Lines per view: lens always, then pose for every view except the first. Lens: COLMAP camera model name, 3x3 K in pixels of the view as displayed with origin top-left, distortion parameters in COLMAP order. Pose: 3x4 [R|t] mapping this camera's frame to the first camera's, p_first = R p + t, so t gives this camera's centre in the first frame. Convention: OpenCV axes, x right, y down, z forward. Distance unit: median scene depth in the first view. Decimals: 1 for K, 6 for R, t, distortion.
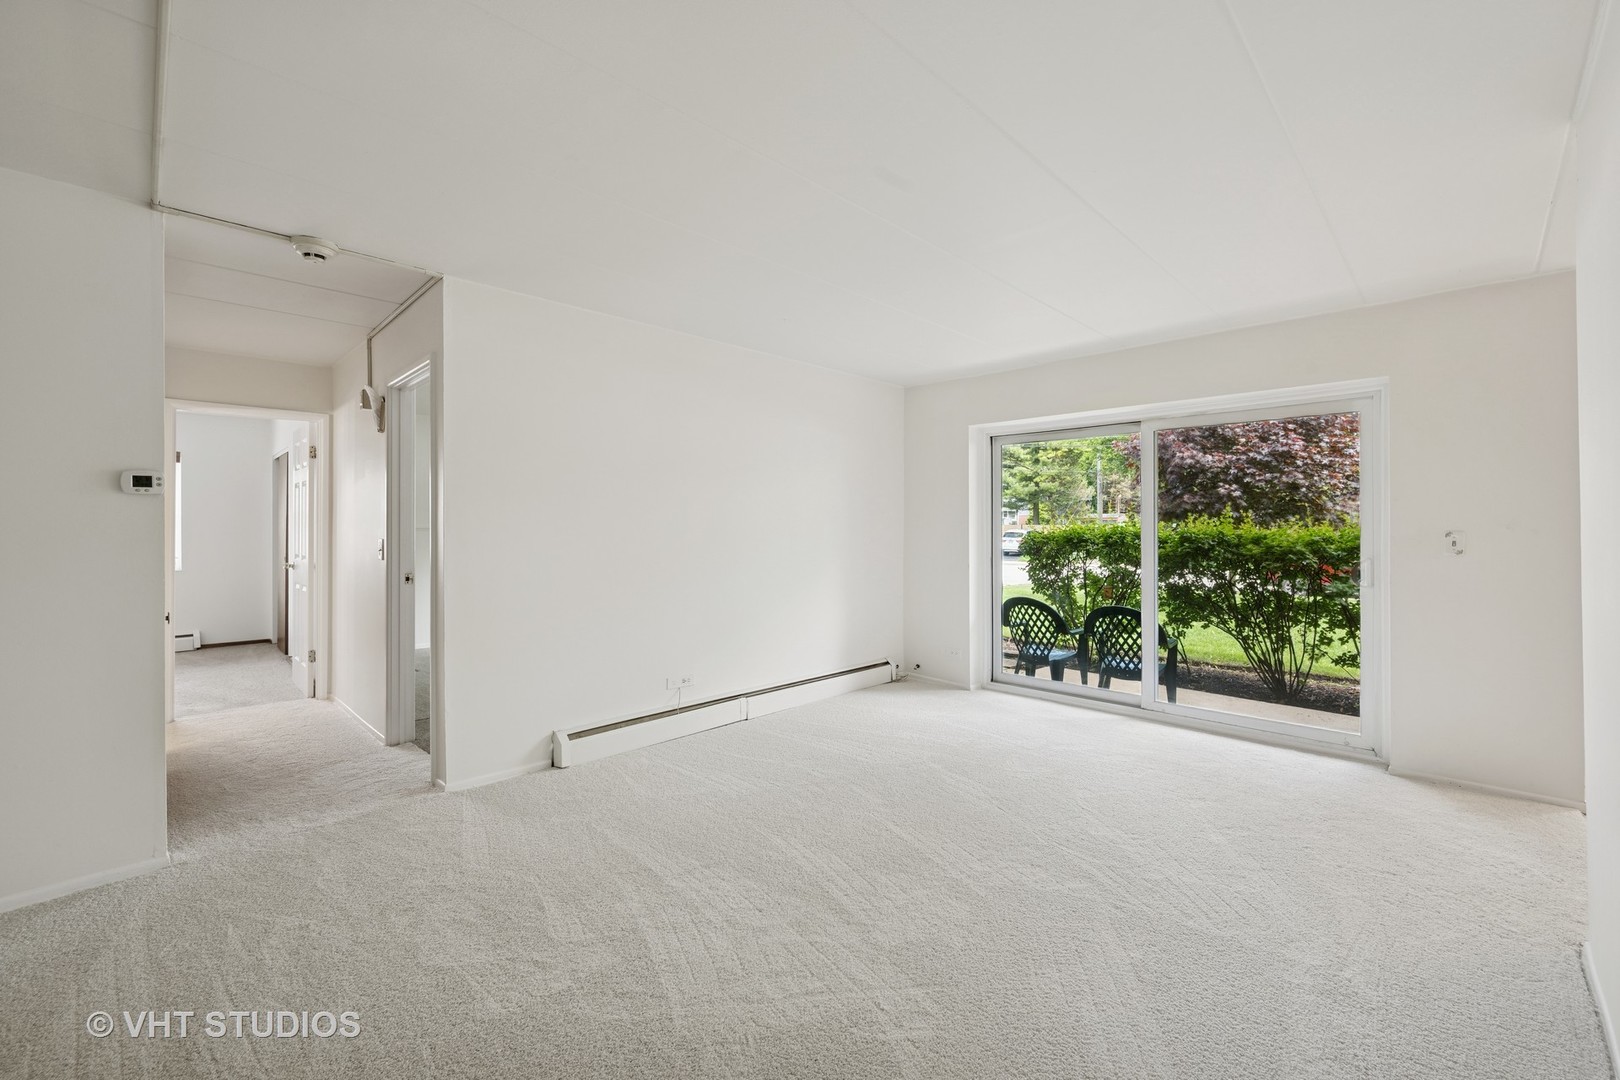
lens RADIAL K [[673.4, 0, 810.0], [0, 673.4, 540.0], [0, 0, 1]] dist [-0.000281, -0.000031]
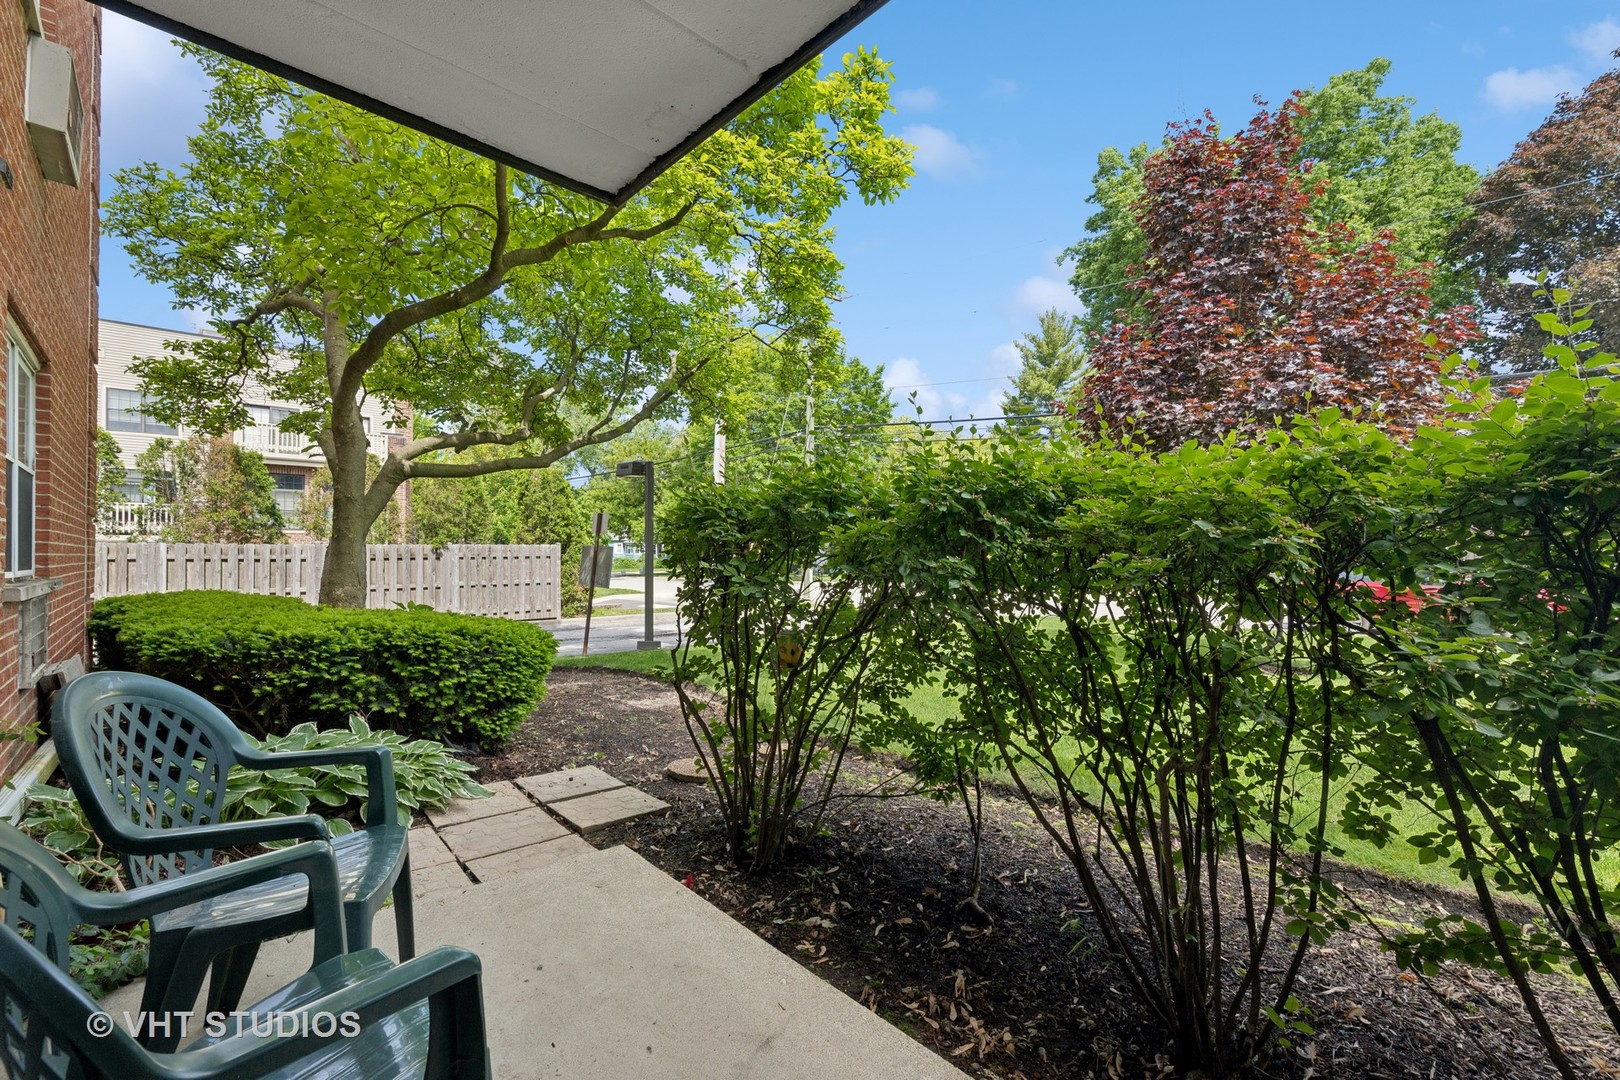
lens RADIAL K [[713.1, 0, 816.1], [0, 713.1, 549.5], [0, 0, 1]] dist [0.000601, 0.000127]
pose [[0.999759, 0.006946, -0.020809, 0.526821], [-0.007441, 0.999689, -0.023791, 0.036358], [0.020637, 0.023941, 0.999500, 0.674943]]
